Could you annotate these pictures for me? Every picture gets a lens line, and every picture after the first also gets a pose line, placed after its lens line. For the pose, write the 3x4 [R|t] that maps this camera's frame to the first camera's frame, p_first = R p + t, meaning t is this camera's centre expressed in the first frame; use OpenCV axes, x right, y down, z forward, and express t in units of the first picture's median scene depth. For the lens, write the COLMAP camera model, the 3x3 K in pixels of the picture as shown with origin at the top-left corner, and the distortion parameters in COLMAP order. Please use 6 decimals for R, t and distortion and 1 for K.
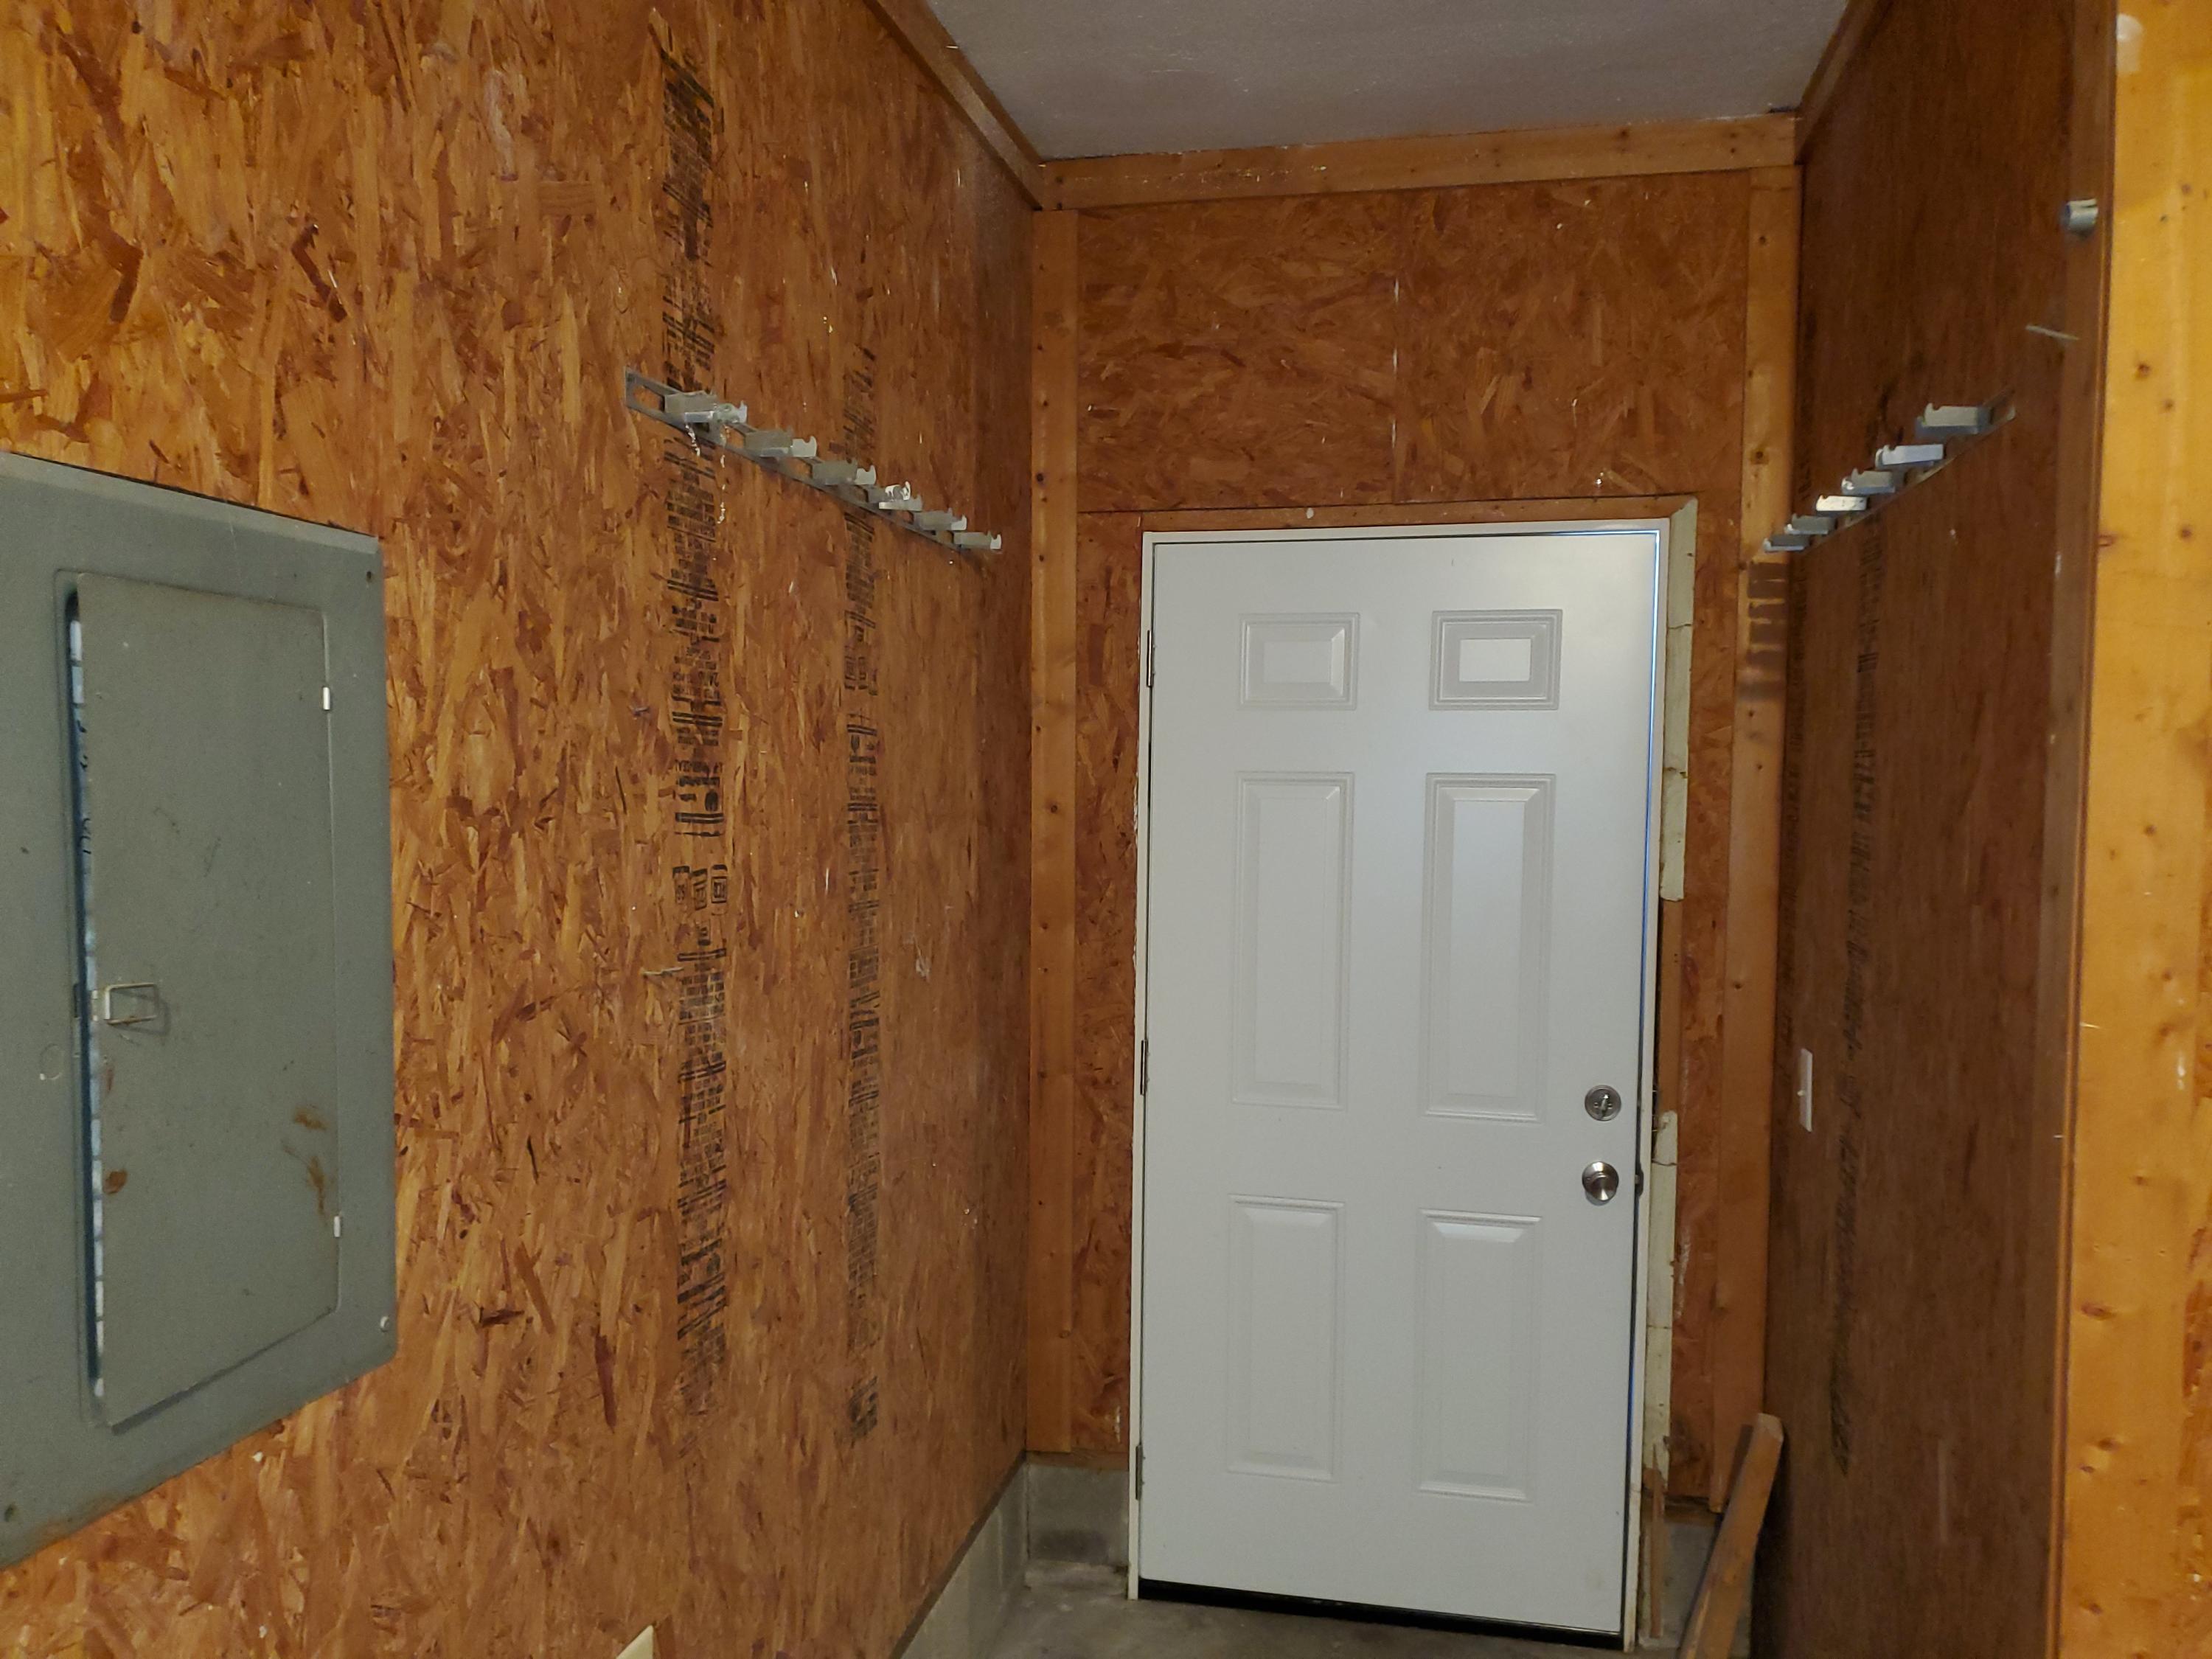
lens RADIAL K [[1723.2, 0, 1106.0], [0, 1723.2, 885.1], [0, 0, 1]] dist [0.193012, -0.538851]
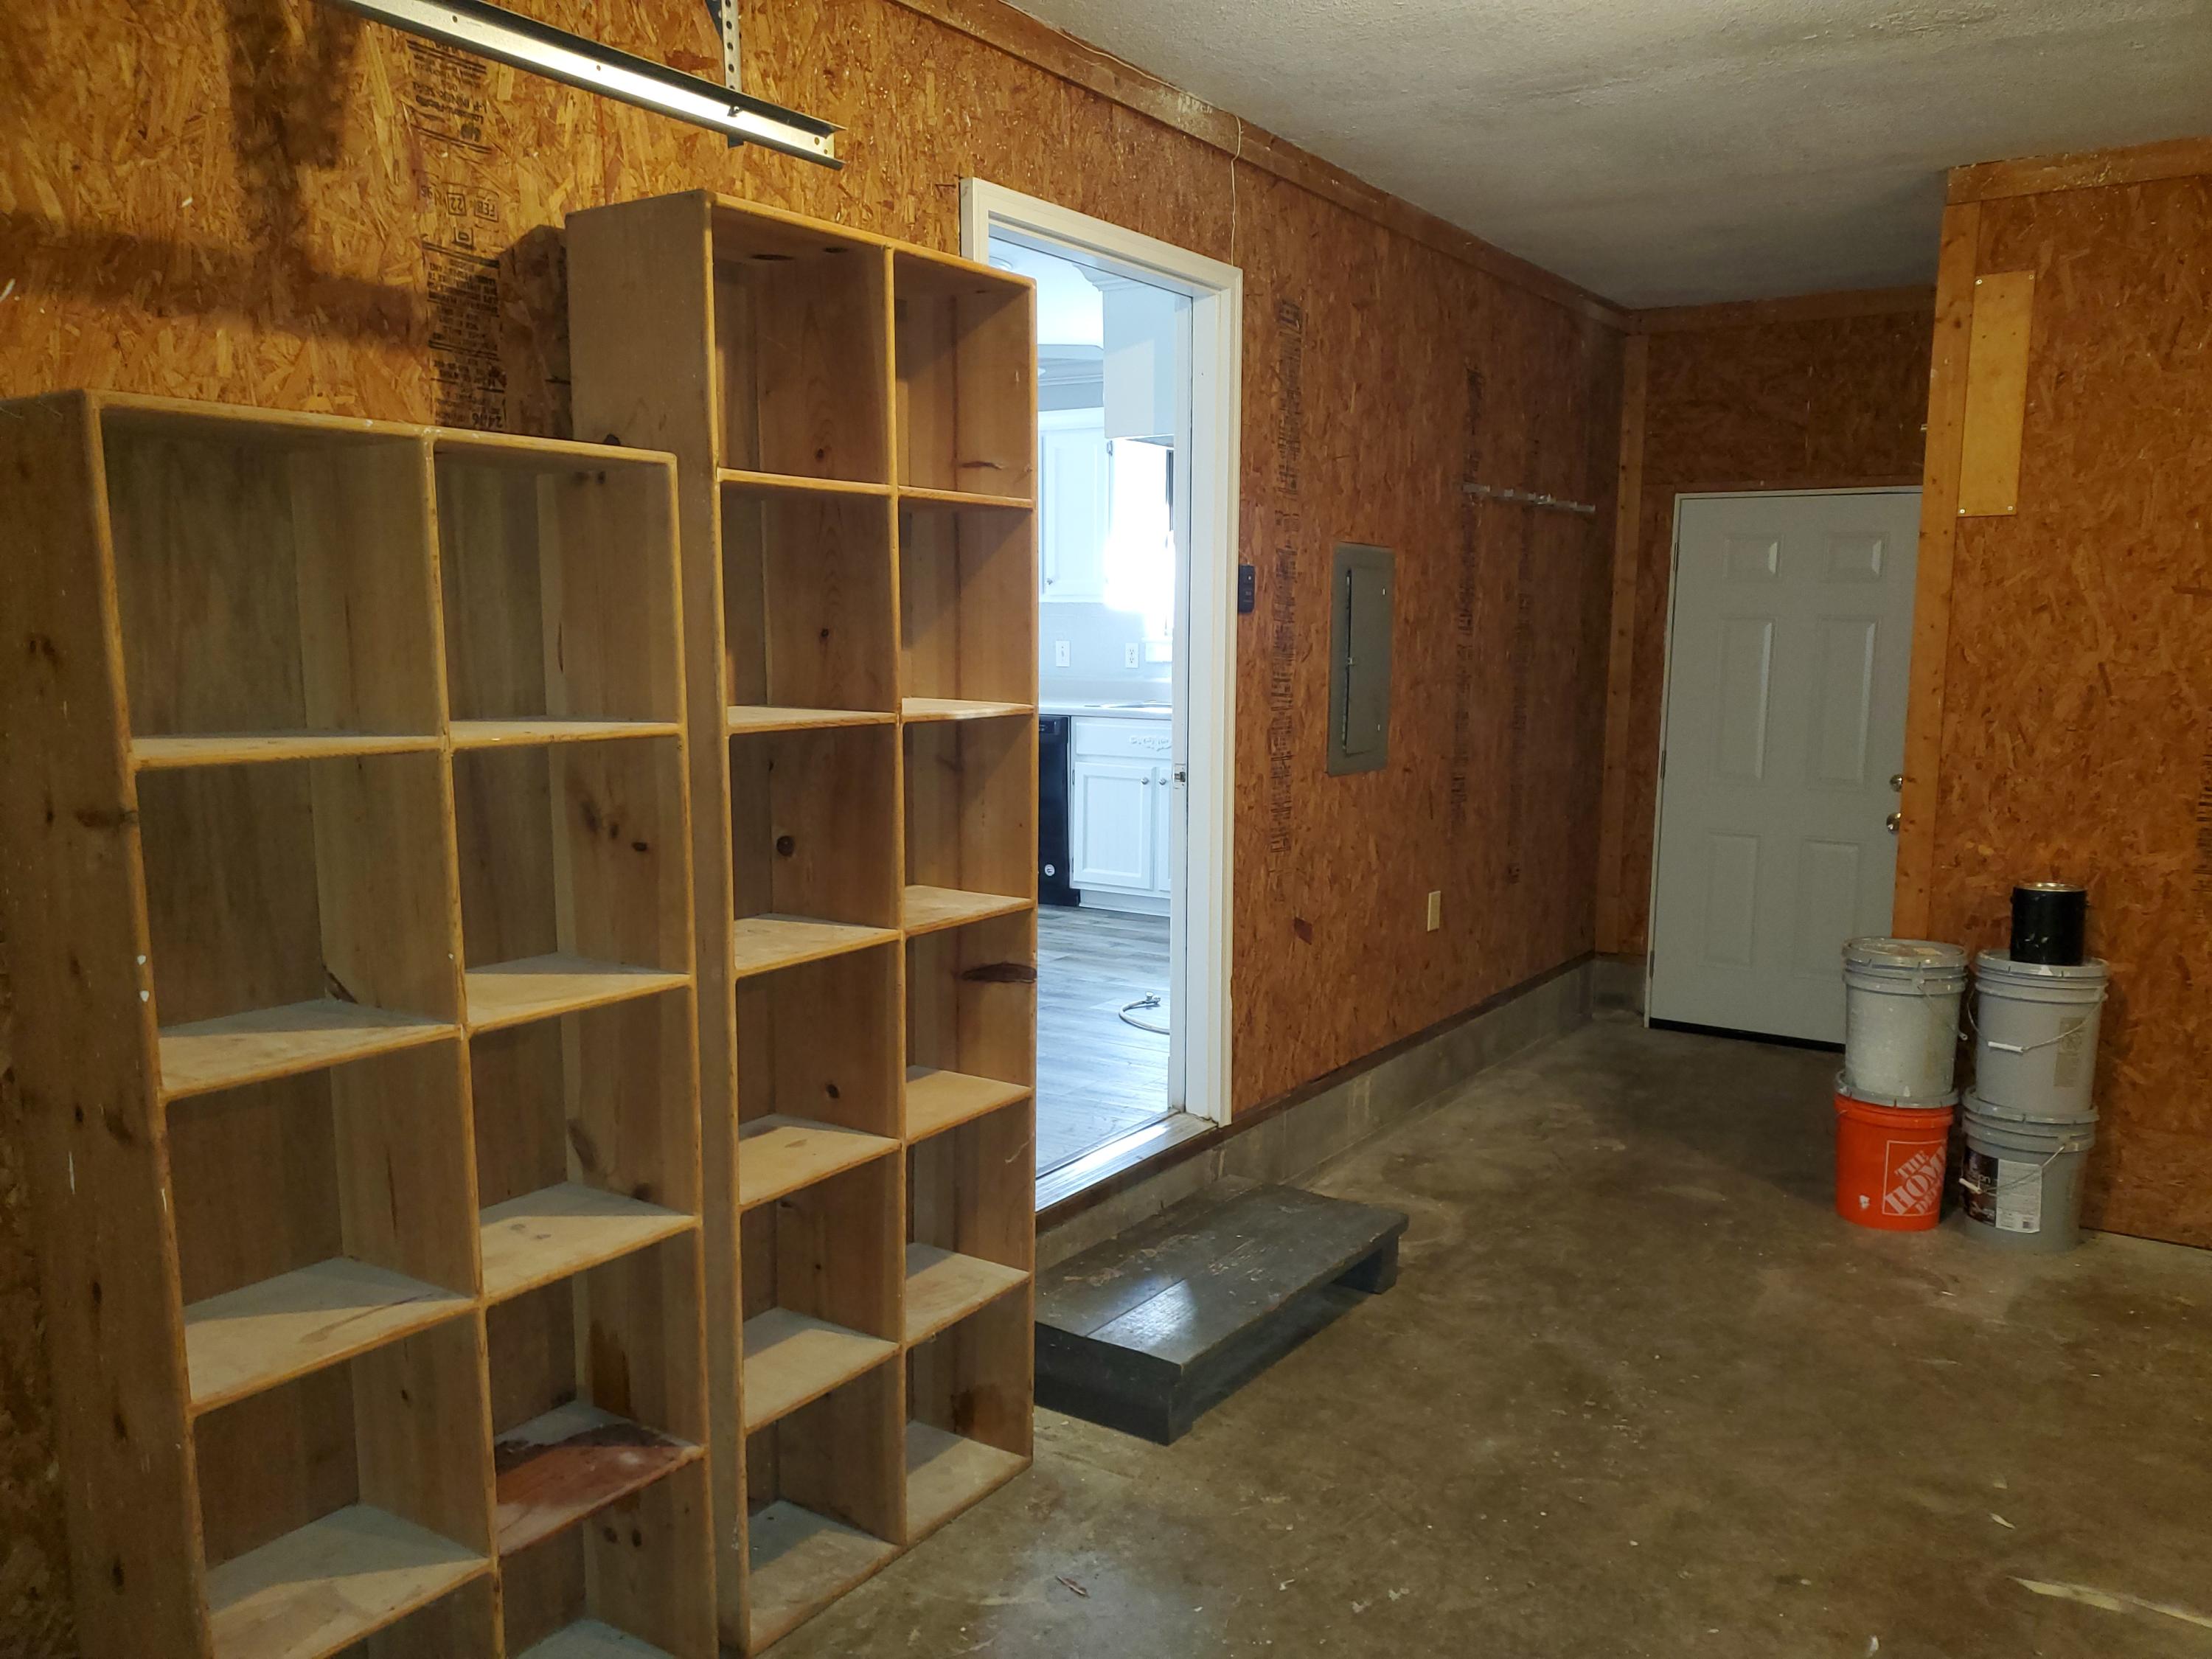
lens RADIAL K [[1723.2, 0, 1106.0], [0, 1723.2, 885.1], [0, 0, 1]] dist [0.193012, -0.538851]
pose [[0.929607, 0.051584, -0.364924, 0.180167], [-0.023684, 0.996471, 0.080524, 0.103908], [0.367790, -0.066213, 0.927548, -1.200752]]
